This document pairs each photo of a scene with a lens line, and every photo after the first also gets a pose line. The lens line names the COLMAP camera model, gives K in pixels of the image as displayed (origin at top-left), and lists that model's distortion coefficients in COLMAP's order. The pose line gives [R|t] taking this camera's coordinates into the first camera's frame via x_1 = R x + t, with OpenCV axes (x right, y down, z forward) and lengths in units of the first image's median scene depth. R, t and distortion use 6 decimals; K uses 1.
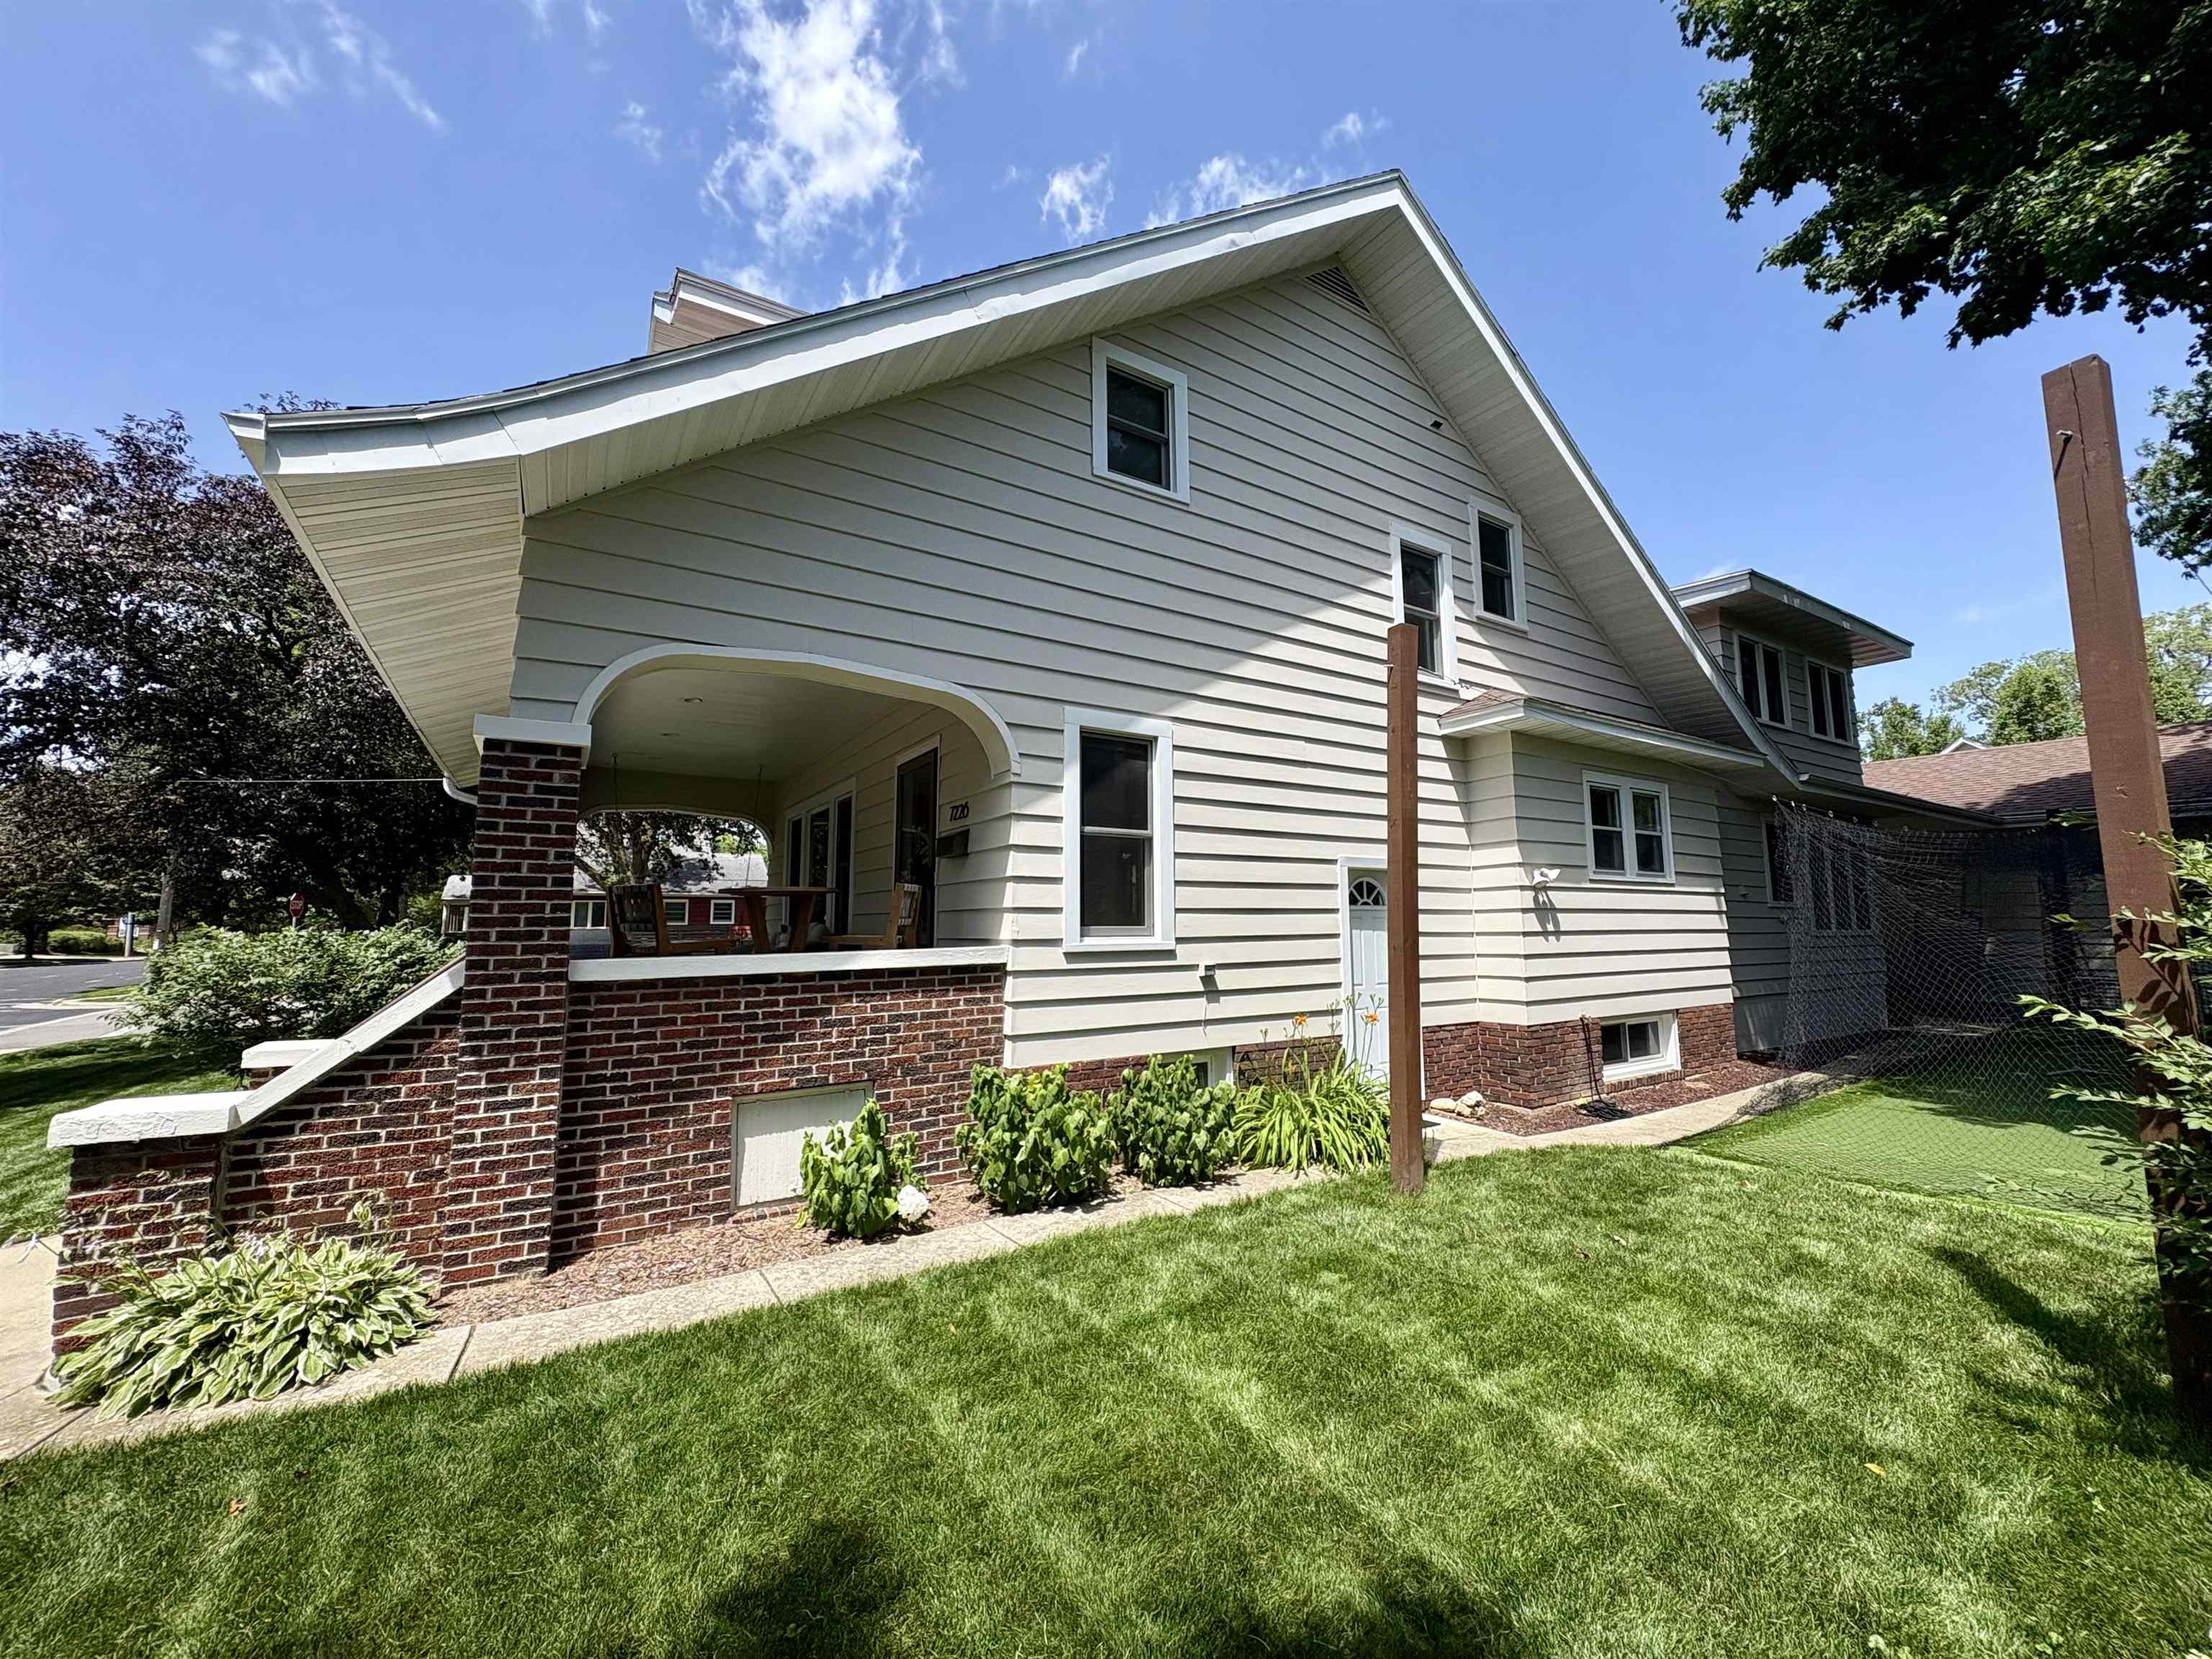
lens RADIAL K [[875.4, 0, 1104.1], [0, 875.4, 841.8], [0, 0, 1]] dist [-0.001795, -0.000426]
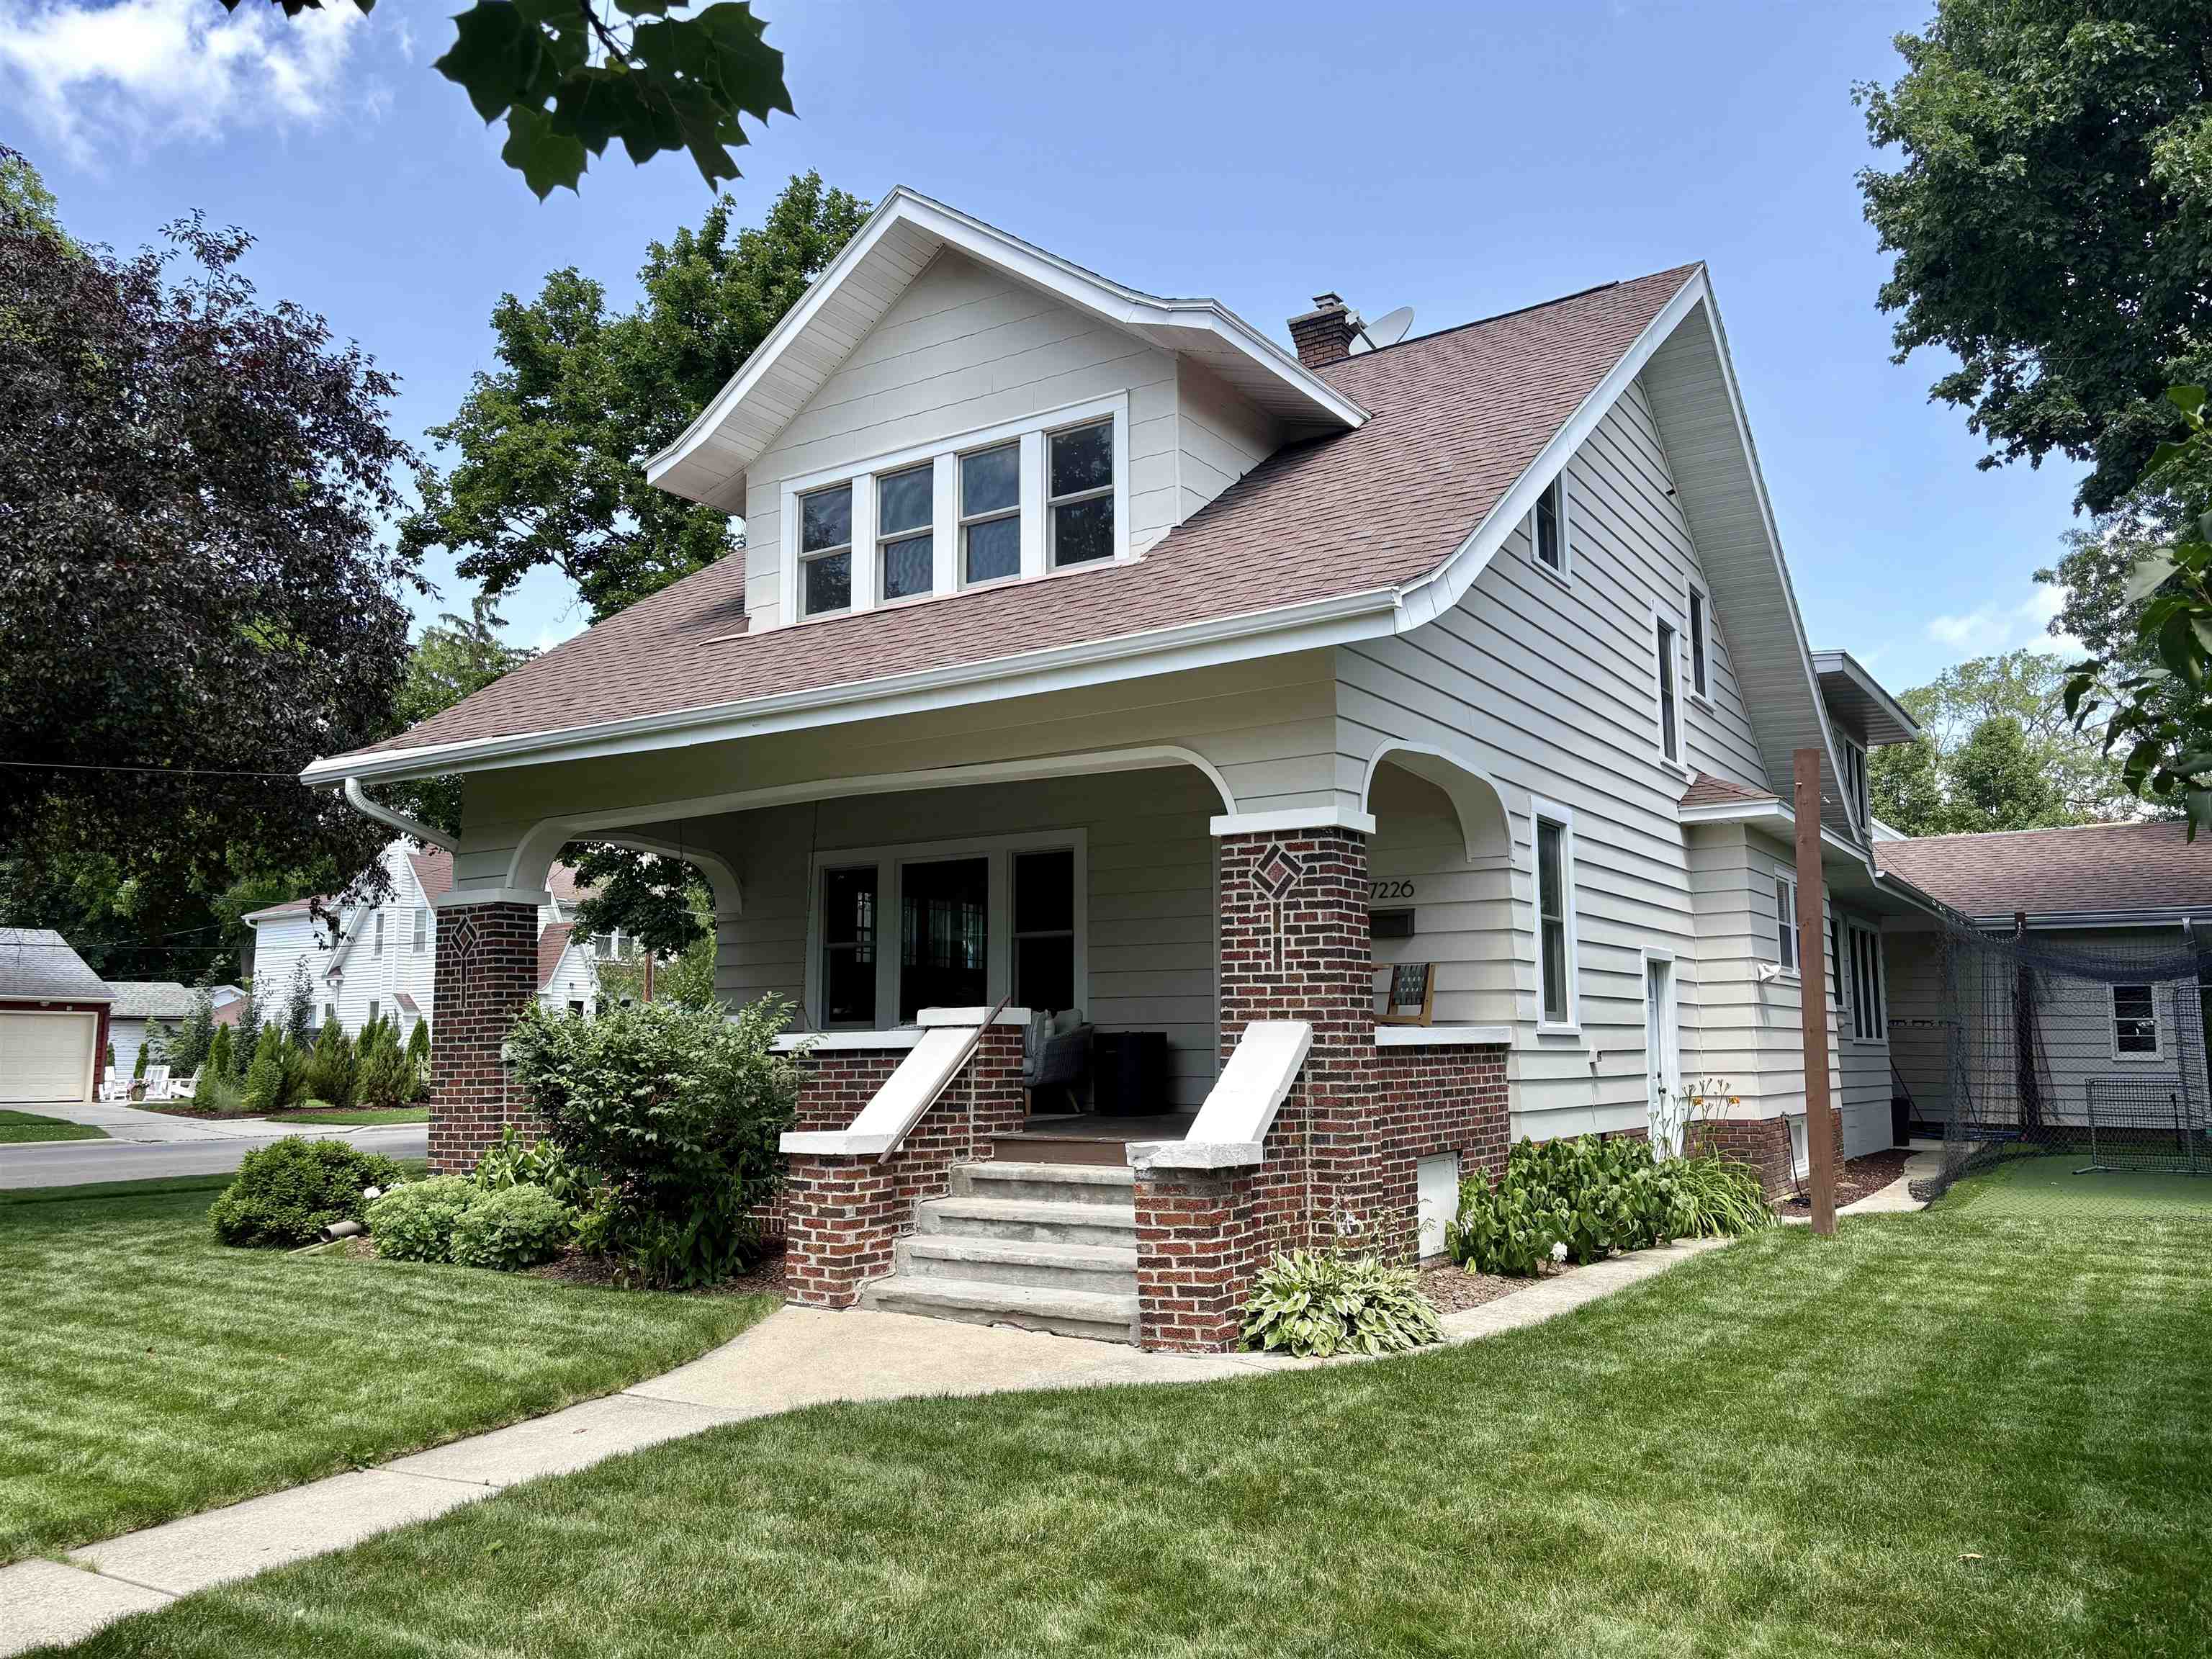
lens RADIAL K [[1659.5, 0, 1181.6], [0, 1659.5, 828.9], [0, 0, 1]] dist [0.056751, 0.001004]
pose [[0.898148, 0.062592, 0.435216, -1.163592], [-0.046834, 0.997803, -0.046853, -0.002689], [-0.437192, 0.021698, 0.899106, -0.528643]]
